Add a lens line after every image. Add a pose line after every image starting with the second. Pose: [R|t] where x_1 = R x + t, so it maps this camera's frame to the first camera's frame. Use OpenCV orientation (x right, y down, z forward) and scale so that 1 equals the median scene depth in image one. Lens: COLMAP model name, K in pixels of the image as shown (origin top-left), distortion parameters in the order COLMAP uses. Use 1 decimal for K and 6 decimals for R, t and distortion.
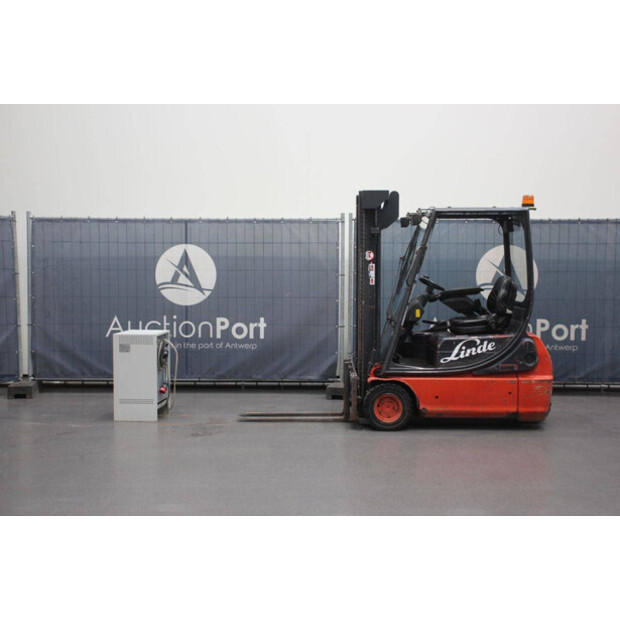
lens RADIAL K [[859.3, 0, 308.9], [0, 859.3, 312.2], [0, 0, 1]] dist [0.062404, 0.000000]
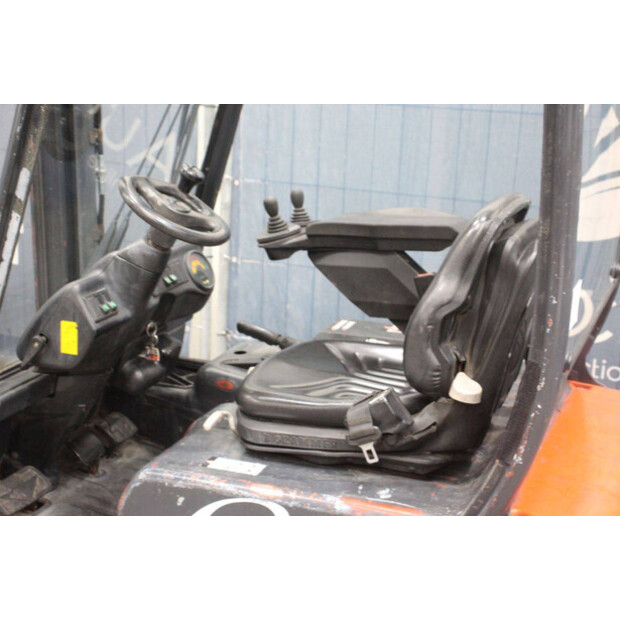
lens RADIAL K [[1056.0, 0, 308.5], [0, 1056.0, 312.5], [0, 0, 1]] dist [0.195901, 0.000000]
pose [[0.930830, 0.128907, -0.341962, 0.283850], [-0.054692, 0.974324, 0.218409, -0.071280], [0.361336, -0.184599, 0.913980, 0.769368]]
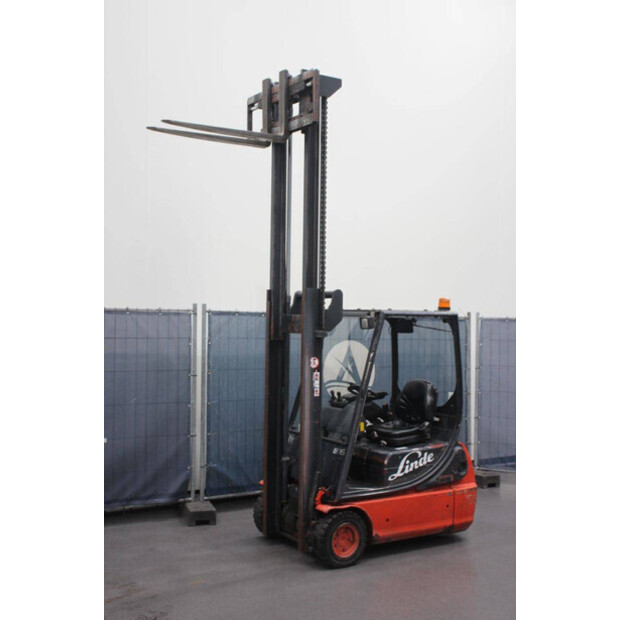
lens RADIAL K [[789.9, 0, 307.5], [0, 789.9, 314.3], [0, 0, 1]] dist [0.024181, 0.000000]
pose [[0.832575, 0.015908, 0.553684, -0.379701], [0.021145, 0.997946, -0.060468, -0.067094], [-0.553509, 0.062052, 0.830529, 0.343895]]
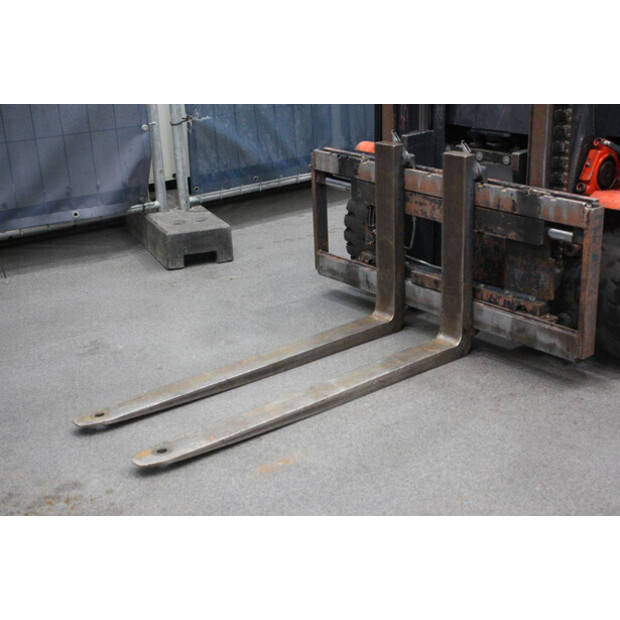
lens RADIAL K [[984.5, 0, 305.5], [0, 984.5, 308.2], [0, 0, 1]] dist [0.148509, 0.000000]
pose [[0.770941, -0.242514, 0.588929, -0.206037], [0.077858, 0.953620, 0.290770, 0.008752], [-0.632130, -0.178314, 0.754066, 0.813383]]
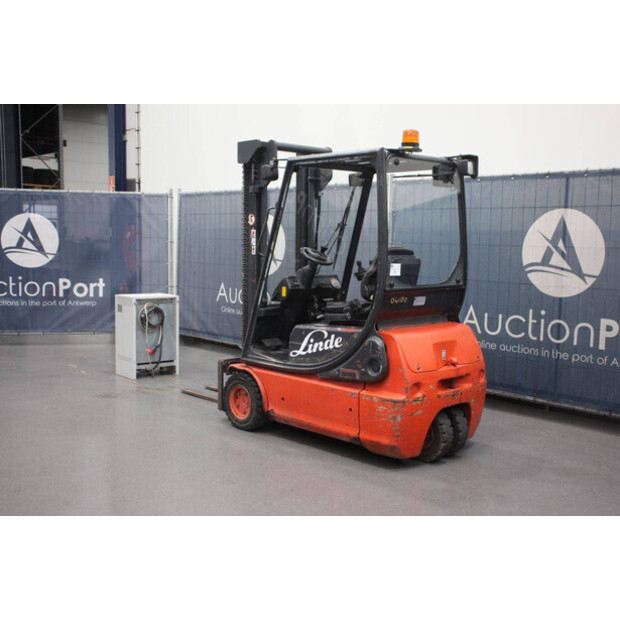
lens RADIAL K [[723.6, 0, 310.7], [0, 723.6, 310.5], [0, 0, 1]] dist [0.016481, 0.000000]
pose [[0.705831, 0.079655, -0.703888, 0.622427], [-0.059438, 0.996813, 0.053202, -0.018545], [0.705882, 0.004286, 0.708316, 0.544661]]
